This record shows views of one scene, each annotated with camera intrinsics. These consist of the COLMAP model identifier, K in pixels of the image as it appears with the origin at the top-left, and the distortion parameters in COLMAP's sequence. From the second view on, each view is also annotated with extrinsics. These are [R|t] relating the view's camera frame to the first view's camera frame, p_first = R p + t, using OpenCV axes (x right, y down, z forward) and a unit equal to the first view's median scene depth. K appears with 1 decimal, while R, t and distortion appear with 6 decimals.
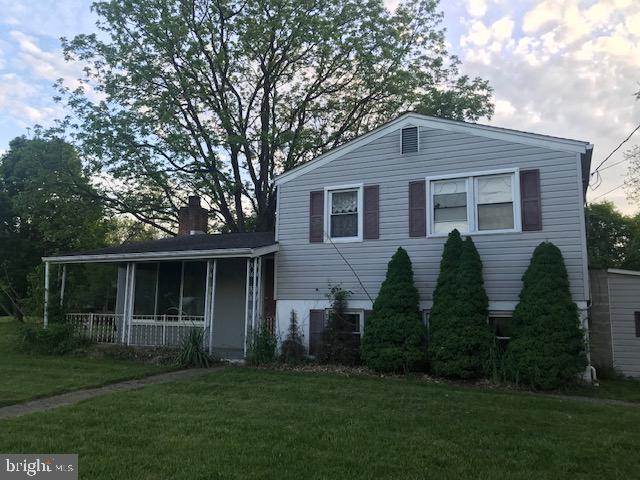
lens RADIAL K [[527.8, 0, 320.0], [0, 527.8, 240.0], [0, 0, 1]] dist [0.008563, -0.004917]
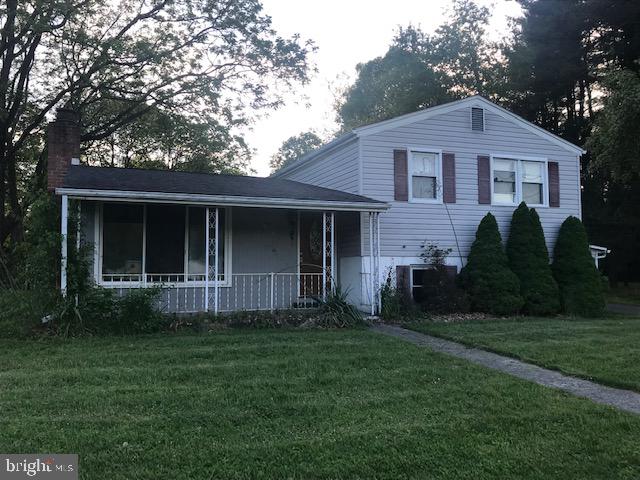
lens RADIAL K [[586.5, 0, 320.0], [0, 586.5, 240.0], [0, 0, 1]] dist [0.001590, -0.001793]
pose [[0.690379, 0.021848, 0.723118, -1.000576], [-0.087999, 0.994658, 0.053963, 0.035223], [-0.718076, -0.100888, 0.688614, 0.338806]]
